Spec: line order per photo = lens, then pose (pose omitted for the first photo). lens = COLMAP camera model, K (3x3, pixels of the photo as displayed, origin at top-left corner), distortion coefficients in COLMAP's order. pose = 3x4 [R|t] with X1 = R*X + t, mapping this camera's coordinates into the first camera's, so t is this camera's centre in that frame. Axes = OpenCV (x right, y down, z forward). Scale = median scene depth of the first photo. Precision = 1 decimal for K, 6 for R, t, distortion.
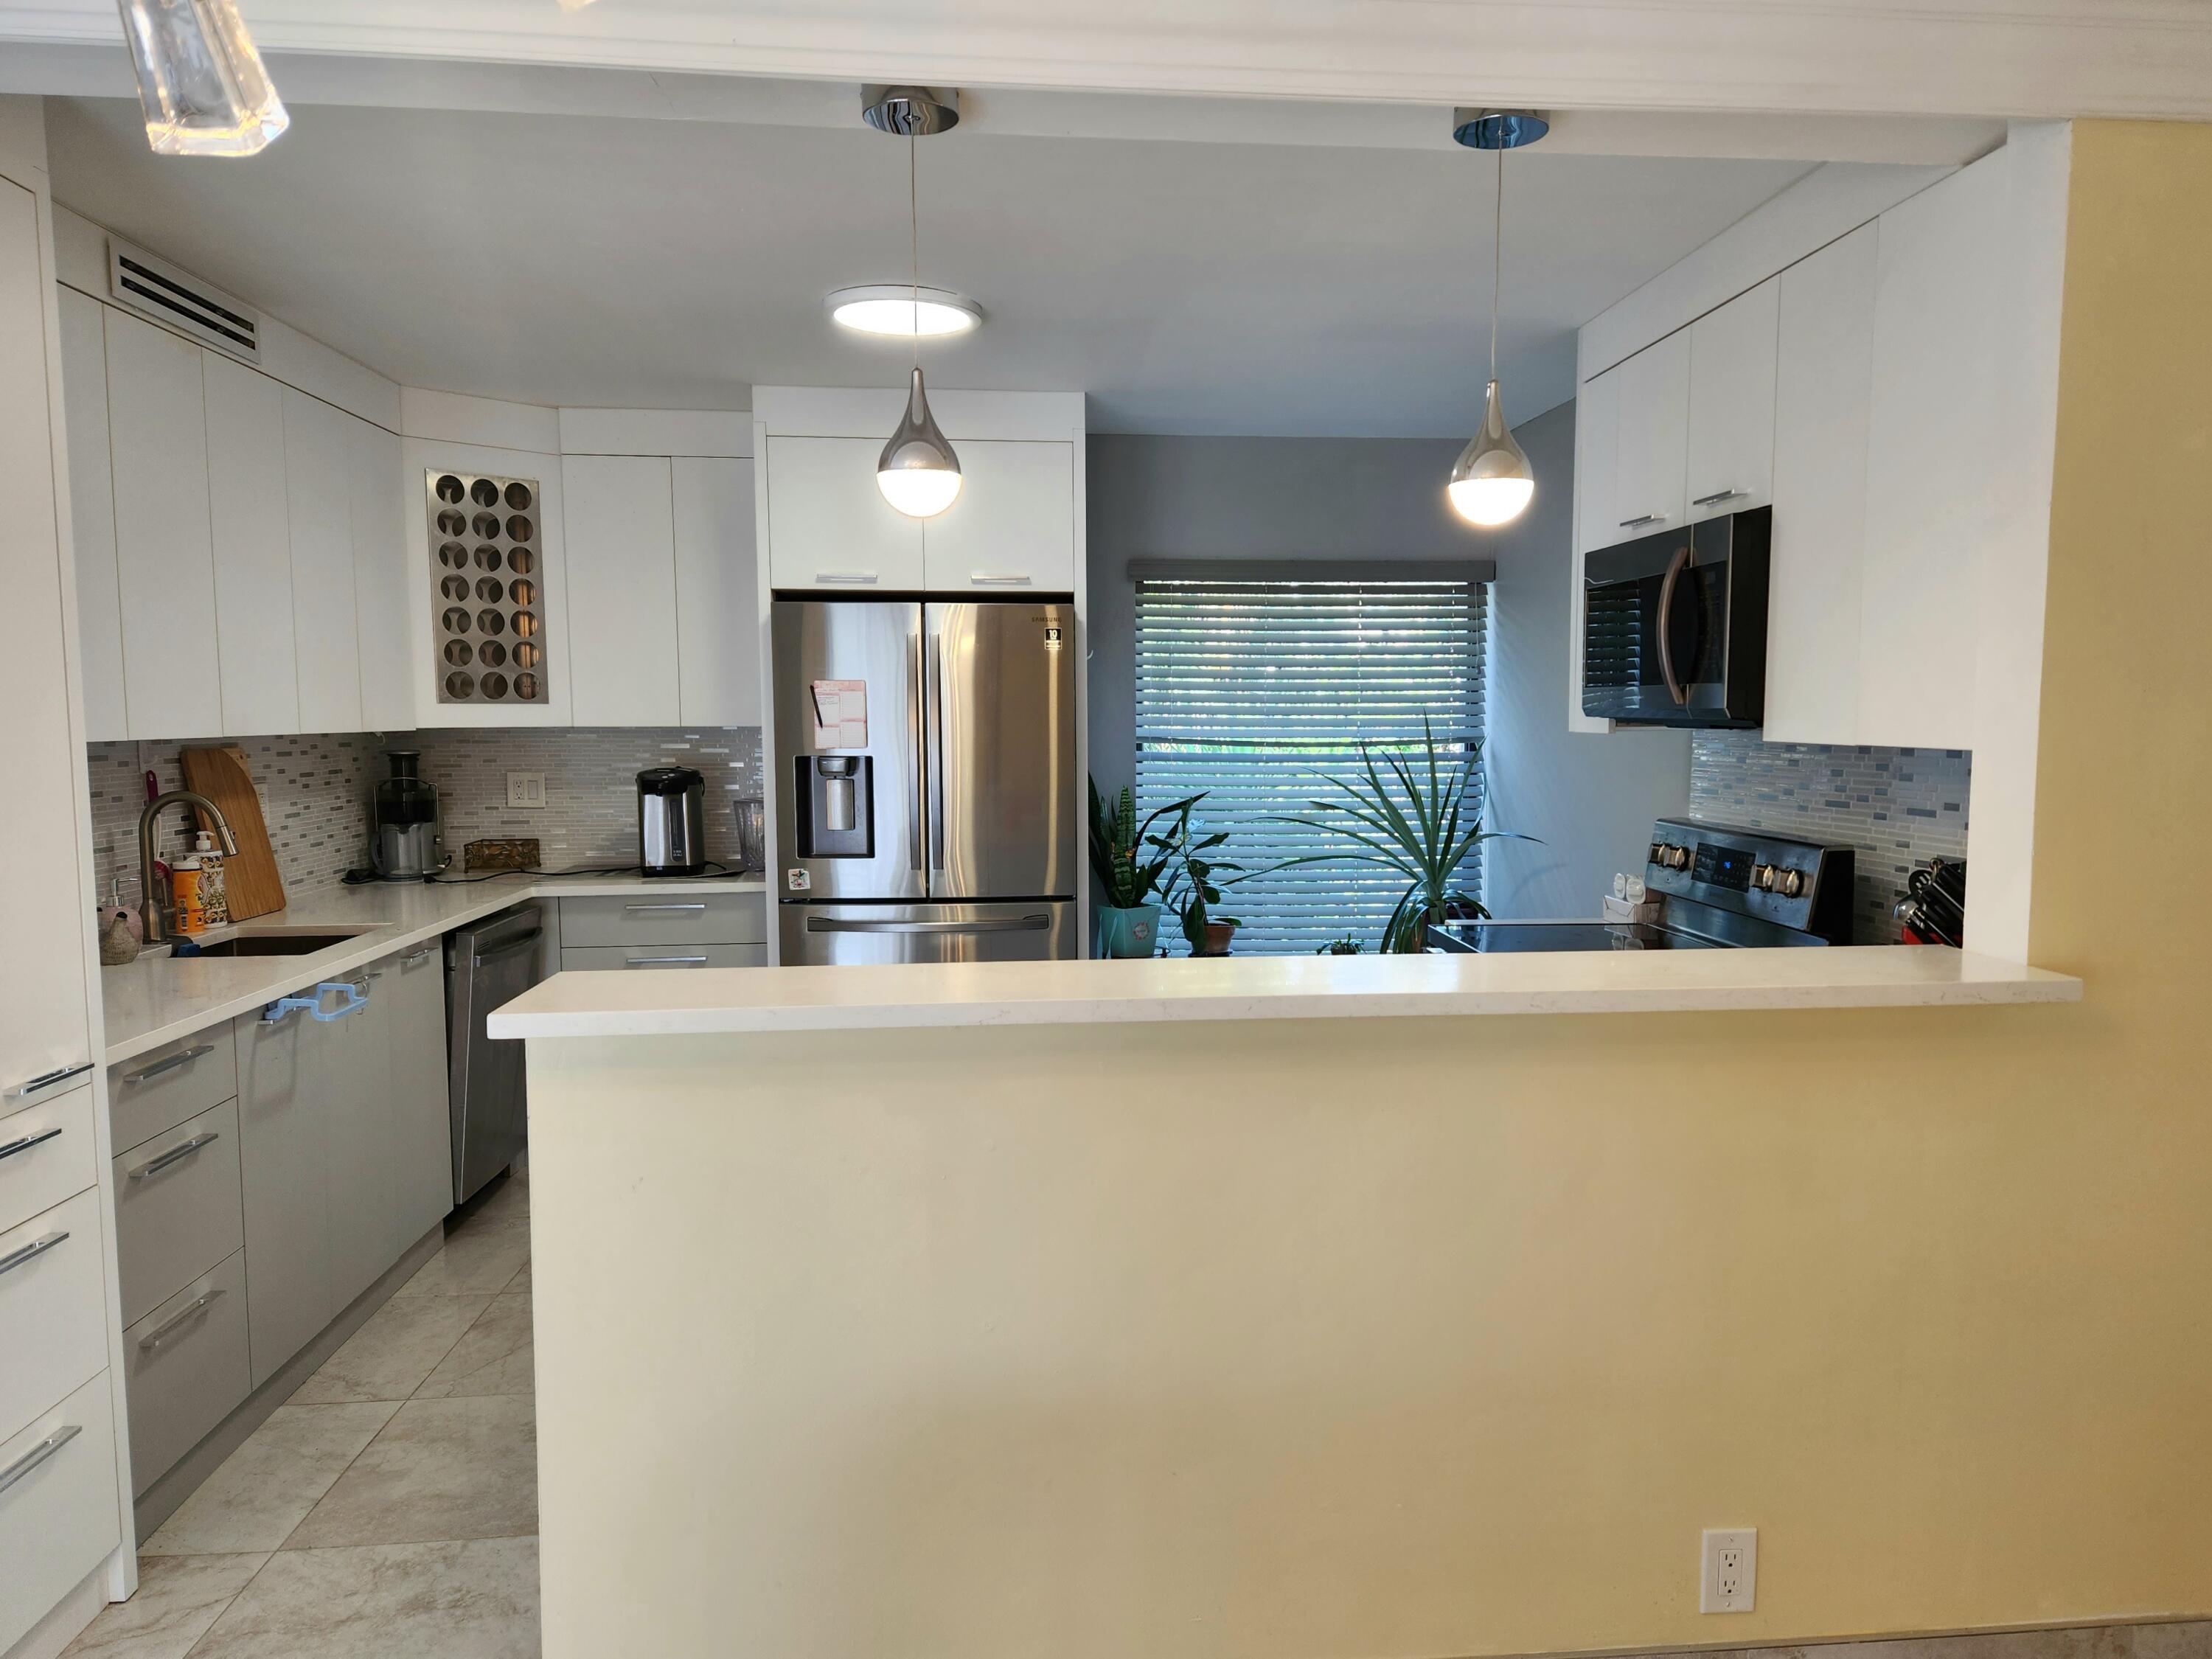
lens RADIAL K [[1476.5, 0, 1110.7], [0, 1476.5, 831.3], [0, 0, 1]] dist [0.040275, -0.003527]
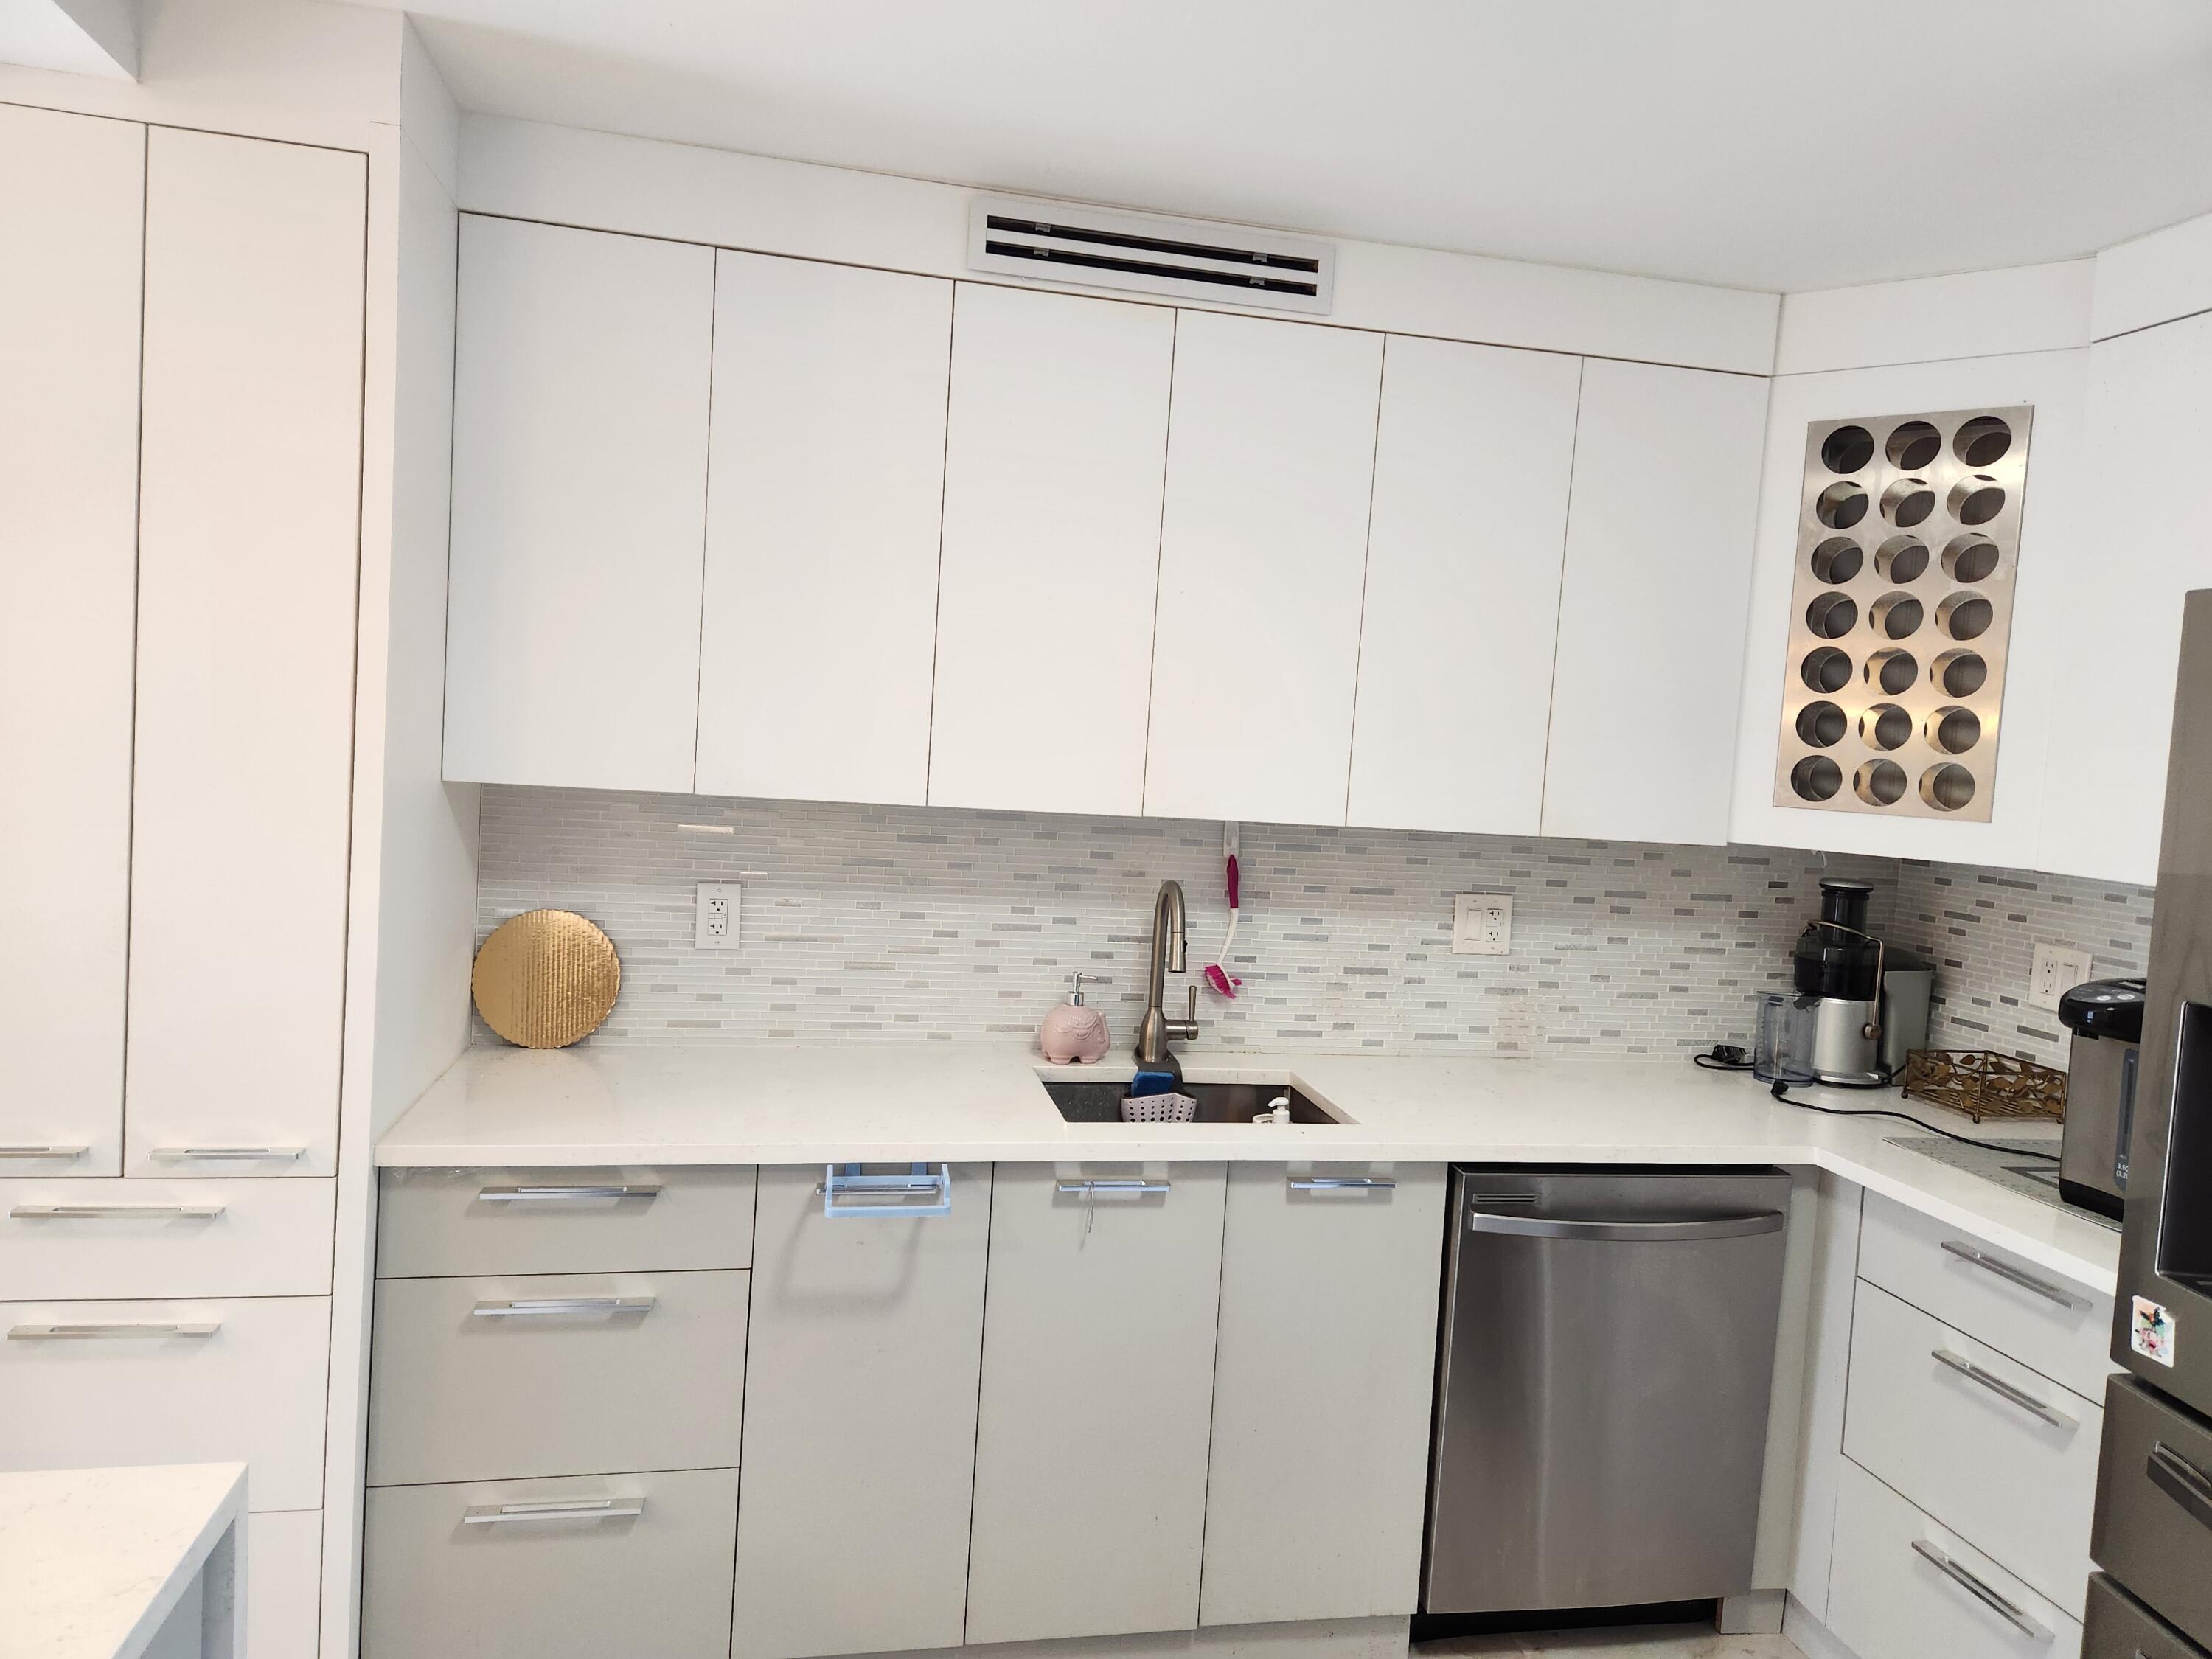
lens RADIAL K [[1476.5, 0, 1110.6], [0, 1476.5, 822.4], [0, 0, 1]] dist [0.040275, -0.003527]
pose [[0.156638, 0.078308, -0.984547, 0.108472], [-0.147324, 0.987552, 0.055108, -0.073493], [0.976606, 0.136415, 0.166225, 0.635197]]
